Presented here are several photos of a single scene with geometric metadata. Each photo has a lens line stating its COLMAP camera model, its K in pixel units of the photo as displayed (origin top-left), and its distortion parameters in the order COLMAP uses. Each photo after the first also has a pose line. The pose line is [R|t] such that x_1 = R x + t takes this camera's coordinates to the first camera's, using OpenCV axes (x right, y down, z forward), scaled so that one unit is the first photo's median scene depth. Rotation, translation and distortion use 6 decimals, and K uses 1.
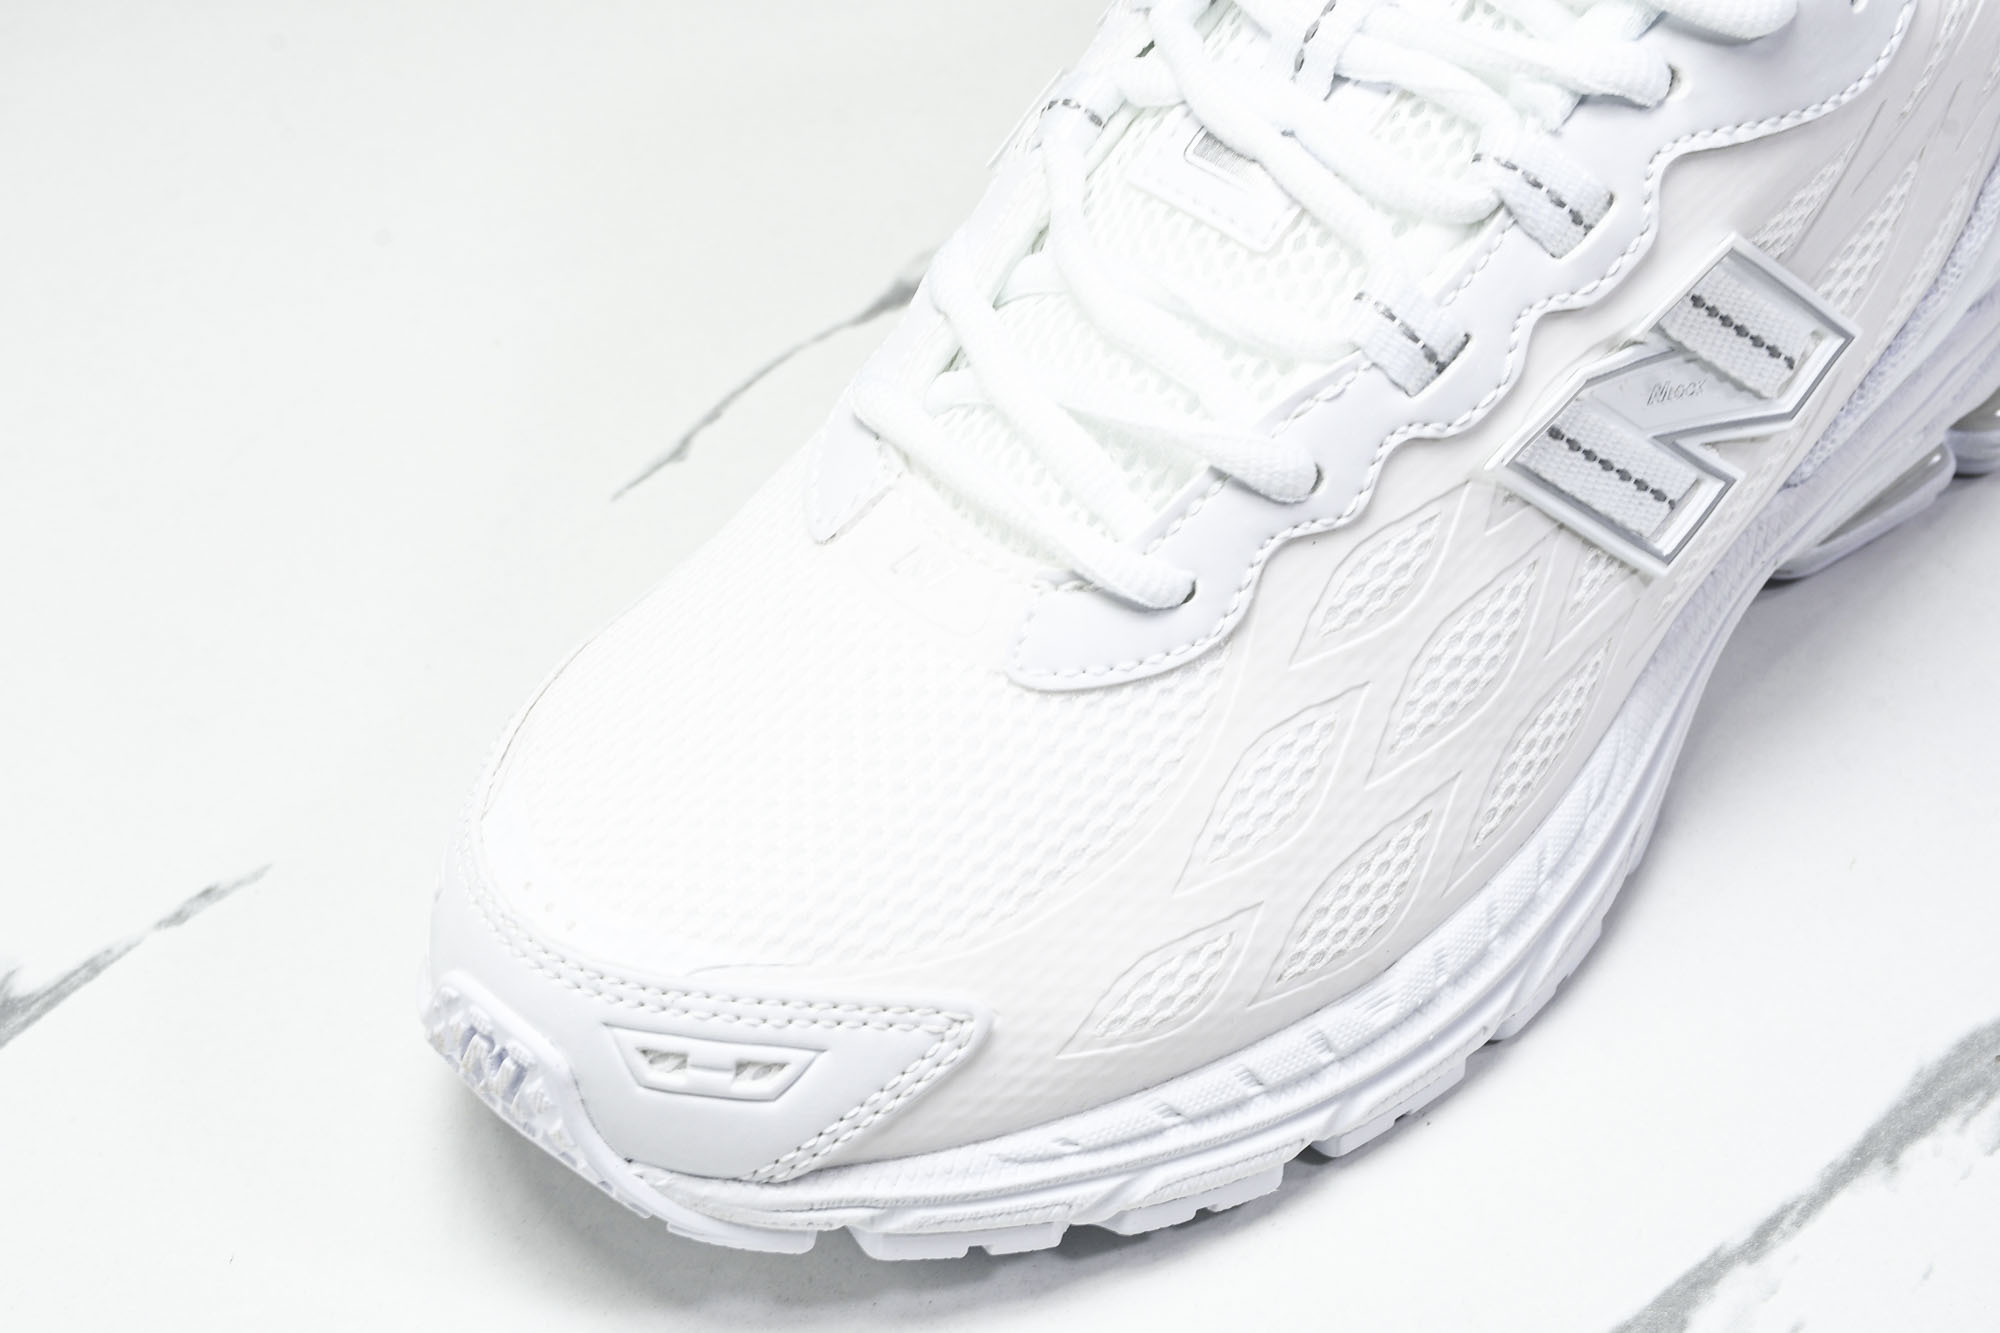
lens RADIAL K [[4512.4, 0, 981.6], [0, 4512.4, 738.3], [0, 0, 1]] dist [0.302881, 0.000000]
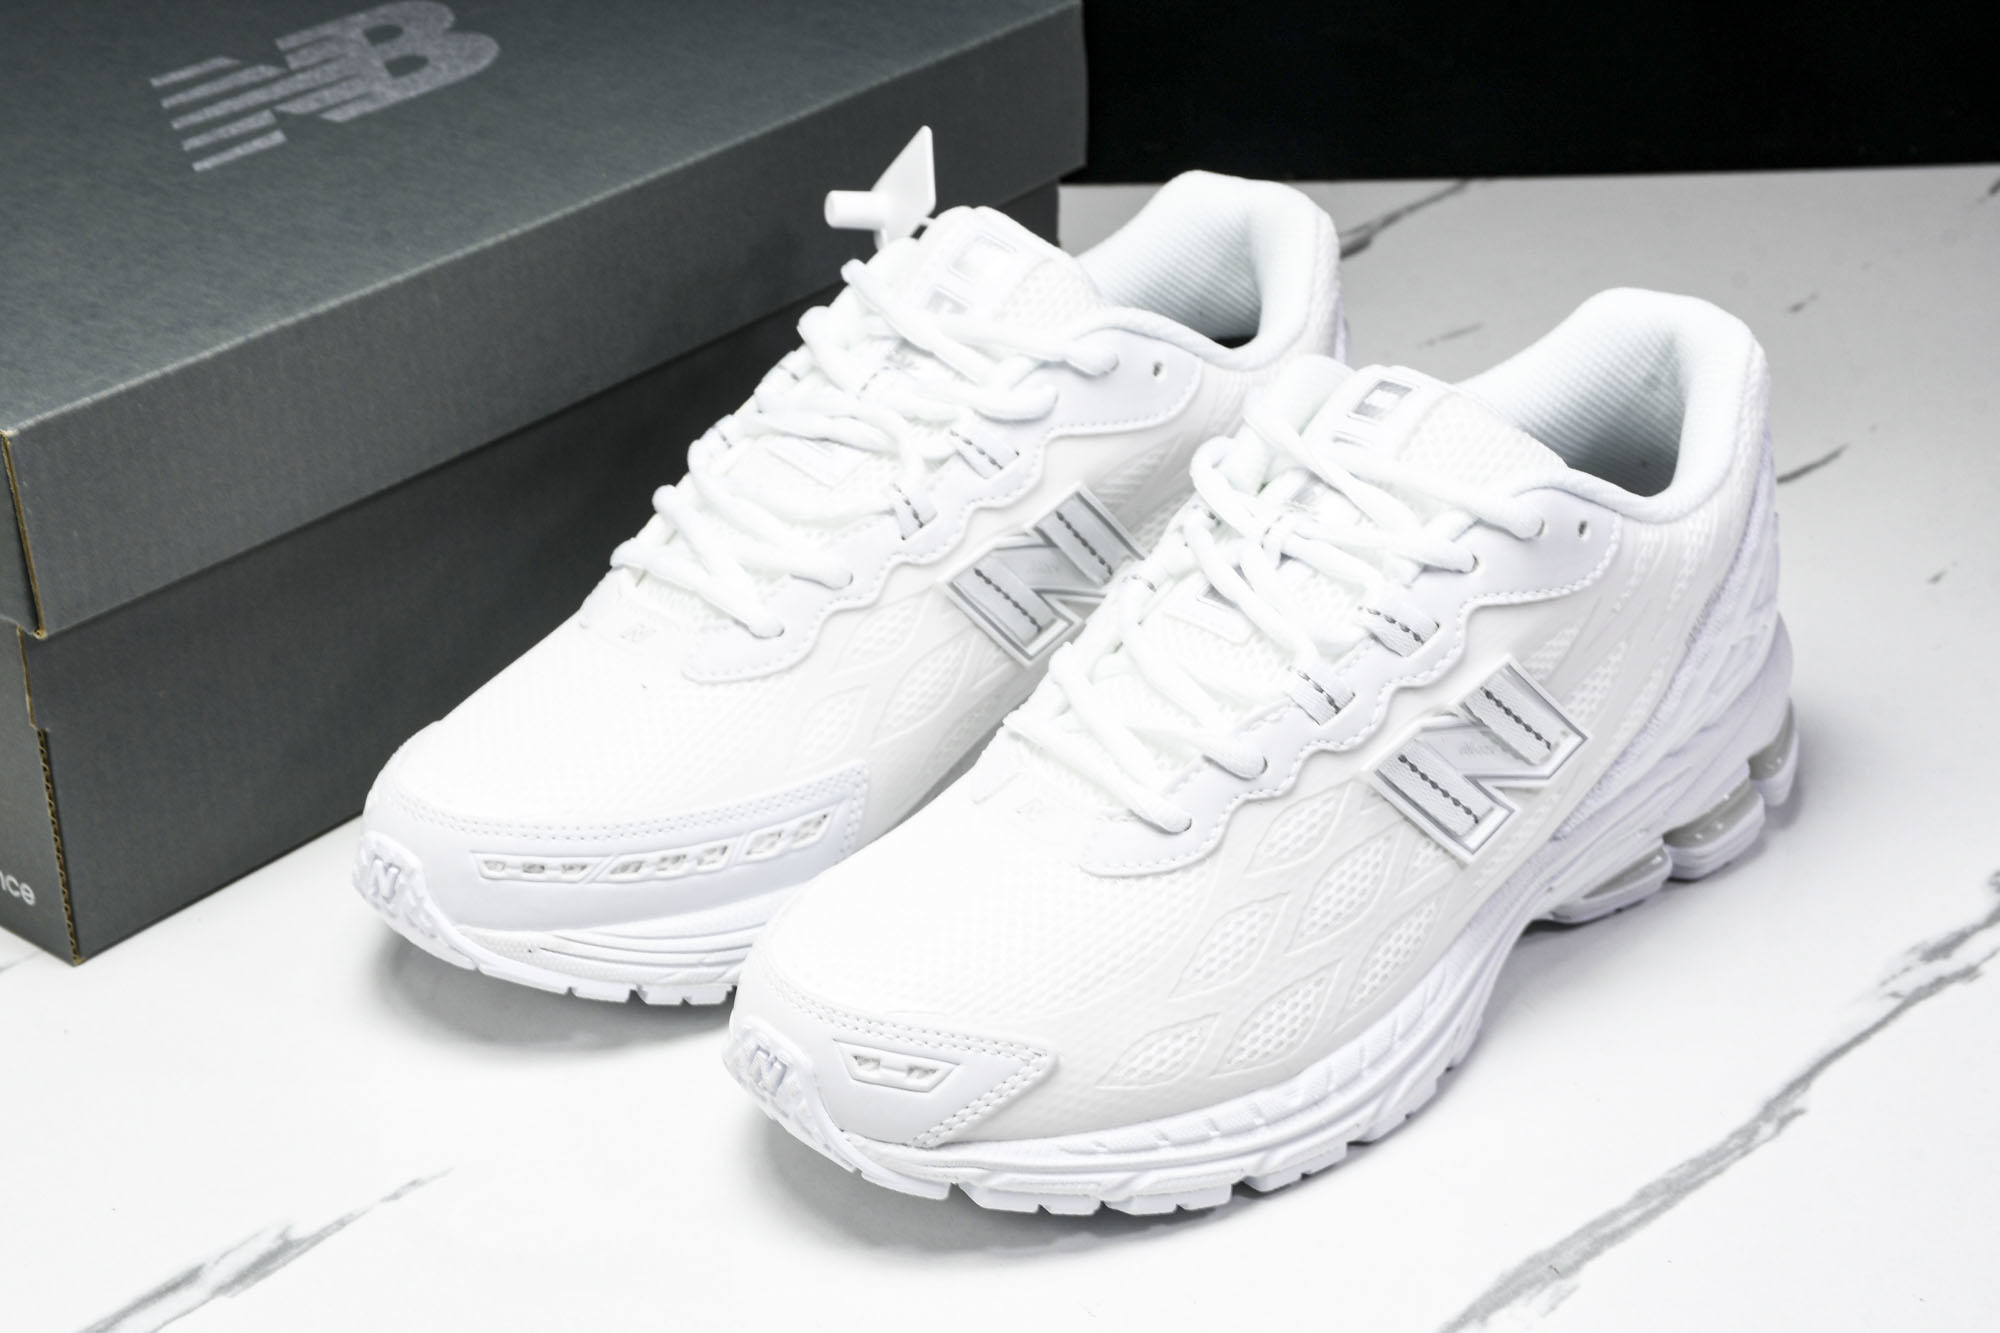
lens RADIAL K [[3891.6, 0, 934.3], [0, 3891.6, 646.2], [0, 0, 1]] dist [0.156775, 0.000000]
pose [[0.996915, 0.054388, -0.056583, 0.029640], [-0.067025, 0.965073, -0.253262, 0.281283], [0.040833, 0.256273, 0.965742, -0.456157]]
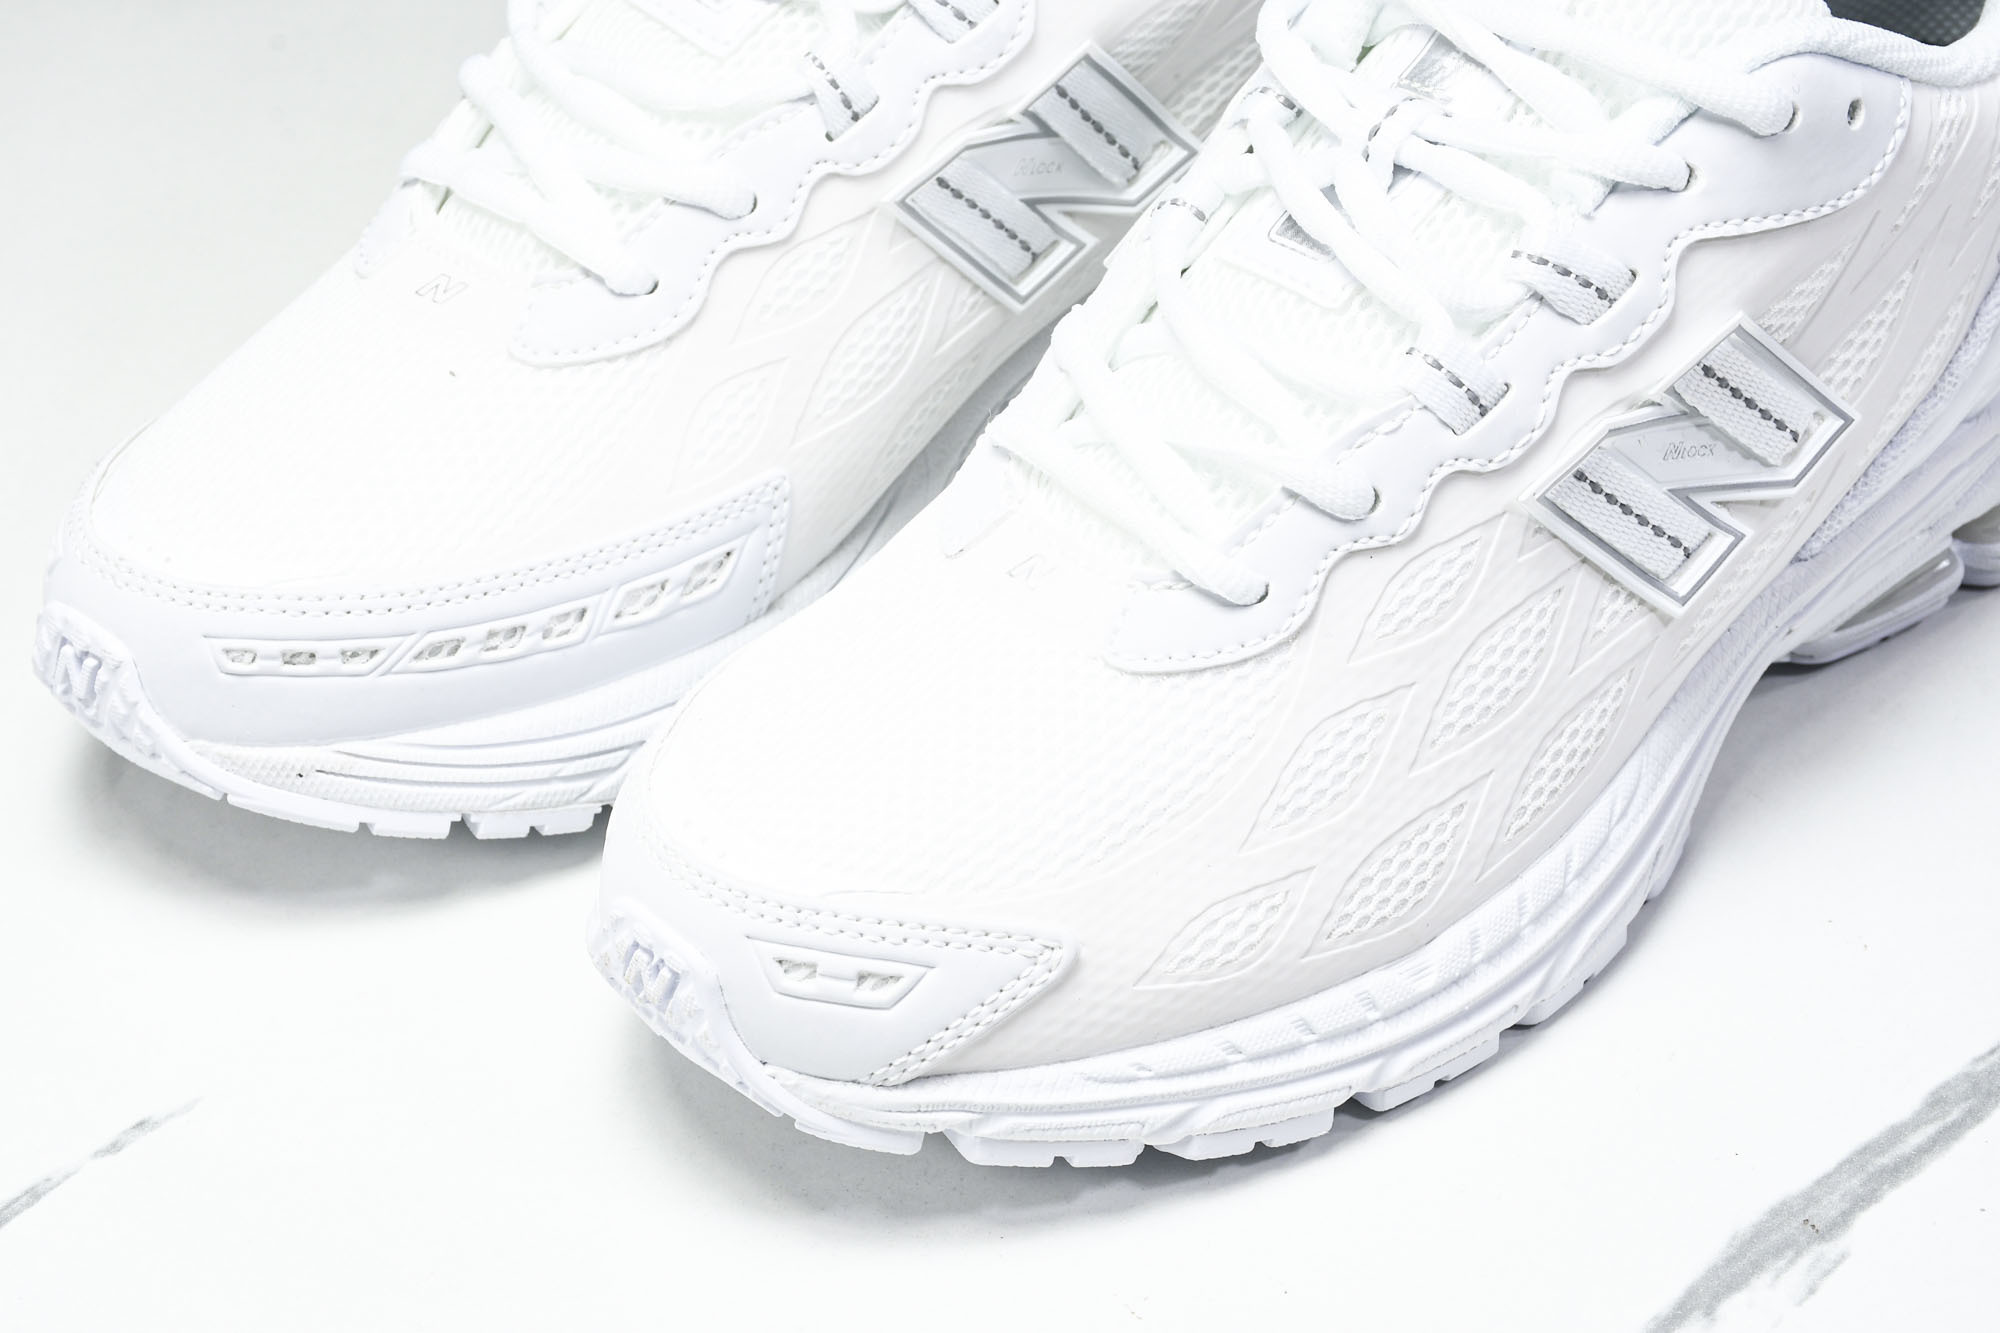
lens RADIAL K [[4704.7, 0, 966.5], [0, 4704.7, 729.4], [0, 0, 1]] dist [0.377138, 0.000000]
pose [[0.998696, 0.033949, -0.038118, 0.017238], [-0.037511, 0.994580, -0.096973, 0.121443], [0.034620, 0.098276, 0.994557, -0.207220]]
